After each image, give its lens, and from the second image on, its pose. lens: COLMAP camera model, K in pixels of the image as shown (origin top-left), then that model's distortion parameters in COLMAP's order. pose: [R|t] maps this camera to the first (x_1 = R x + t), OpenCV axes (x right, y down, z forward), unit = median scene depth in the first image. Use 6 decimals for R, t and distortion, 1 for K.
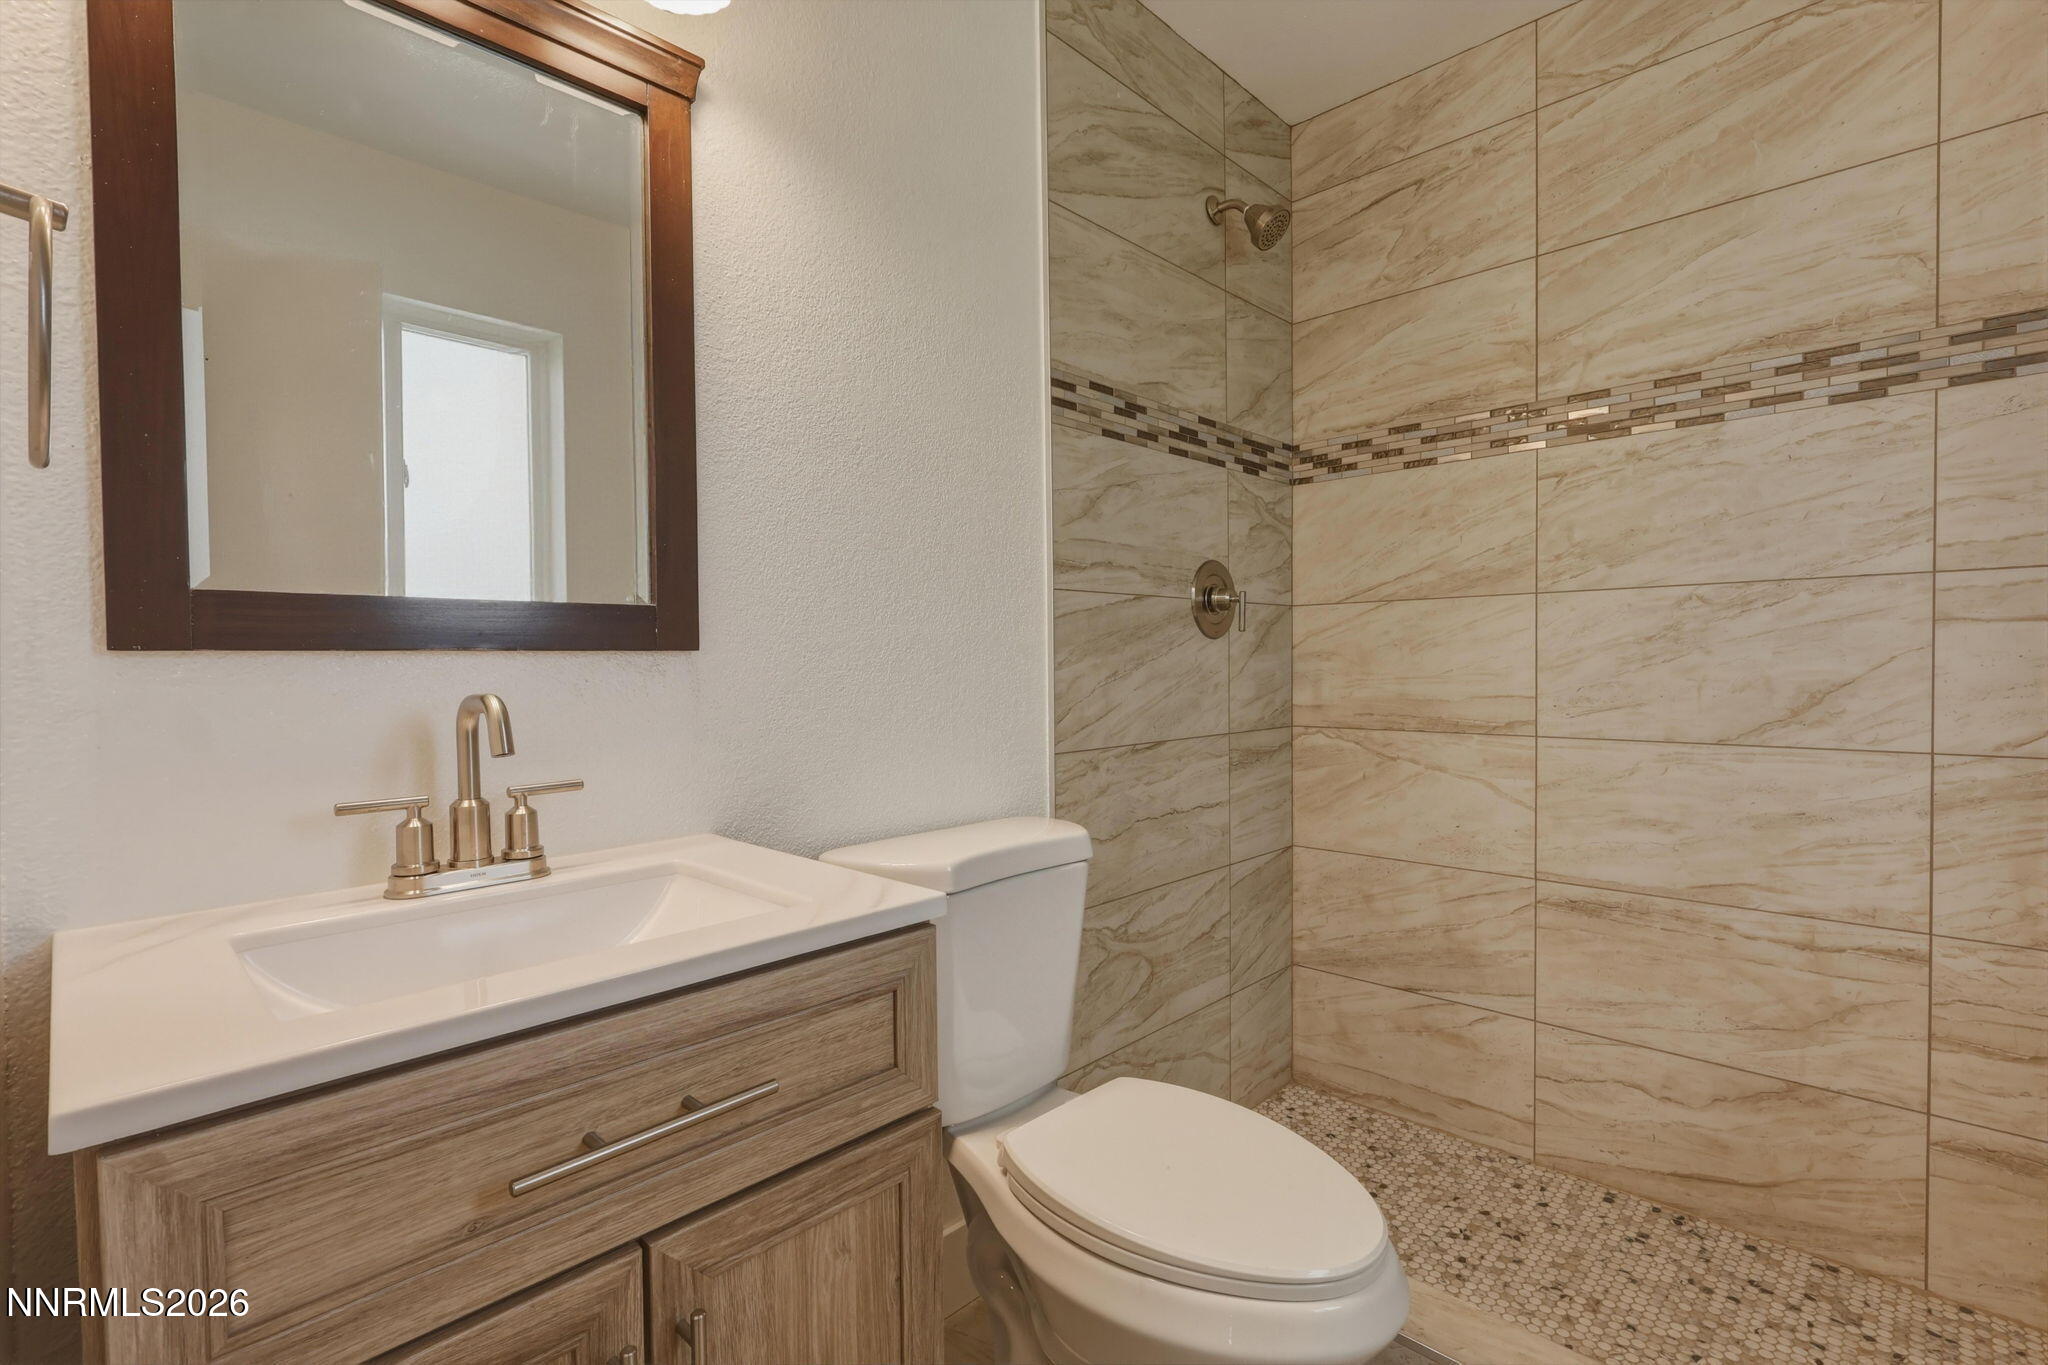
lens RADIAL K [[943.6, 0, 1020.4], [0, 943.6, 677.5], [0, 0, 1]] dist [-0.000364, 0.000385]
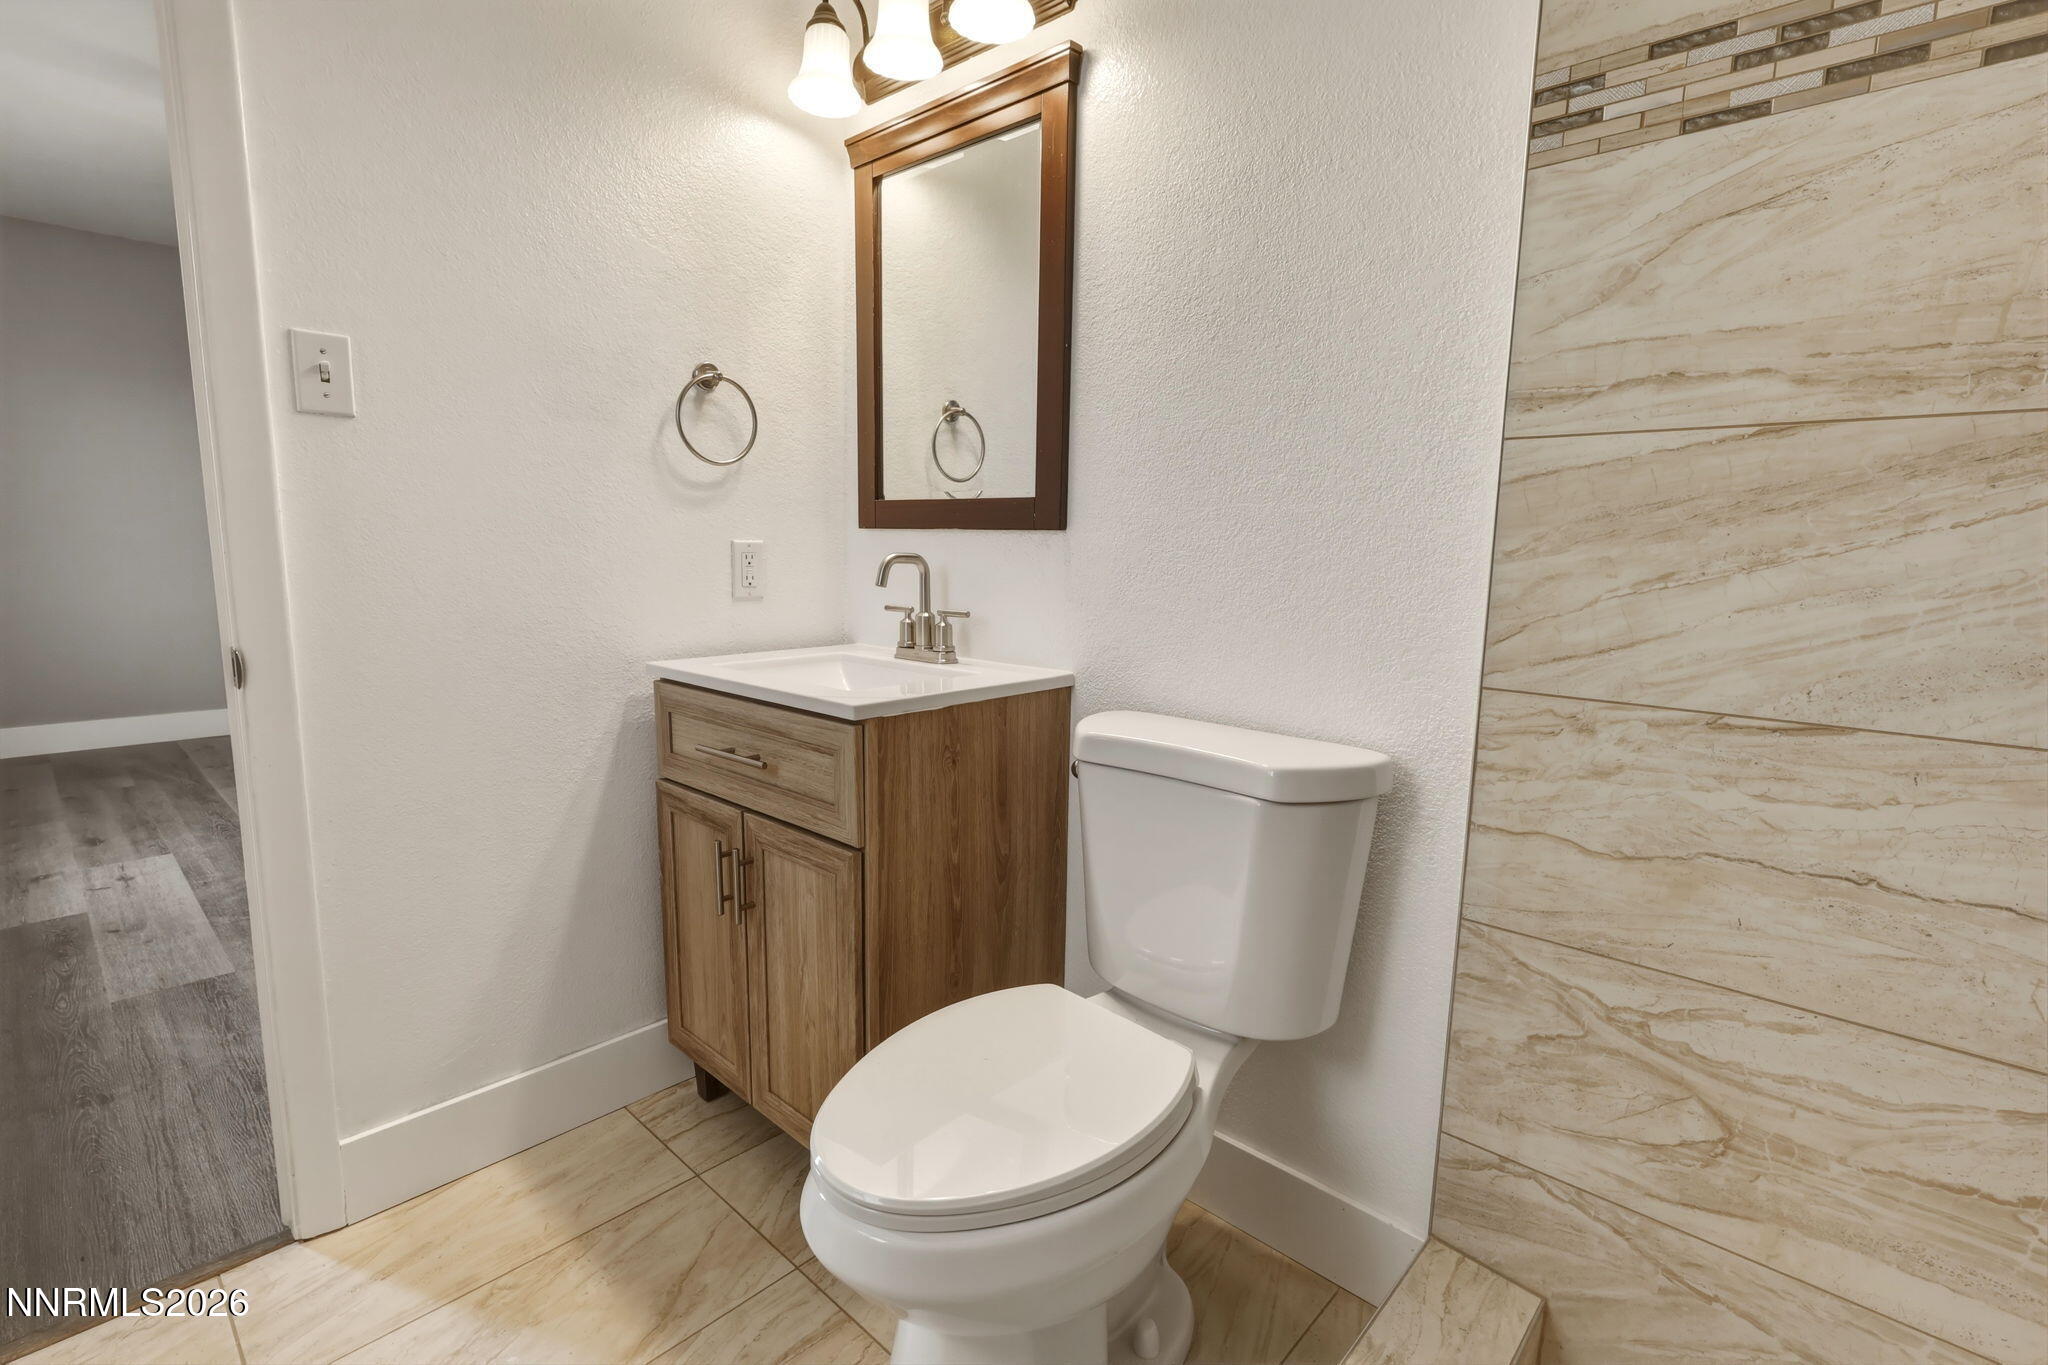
lens RADIAL K [[943.6, 0, 1016.8], [0, 943.6, 678.0], [0, 0, 1]] dist [-0.000364, 0.000385]
pose [[0.024016, 0.157136, -0.987285, 0.662223], [-0.035166, 0.987091, 0.156250, -0.018981], [0.999093, 0.030966, 0.029232, 0.612194]]
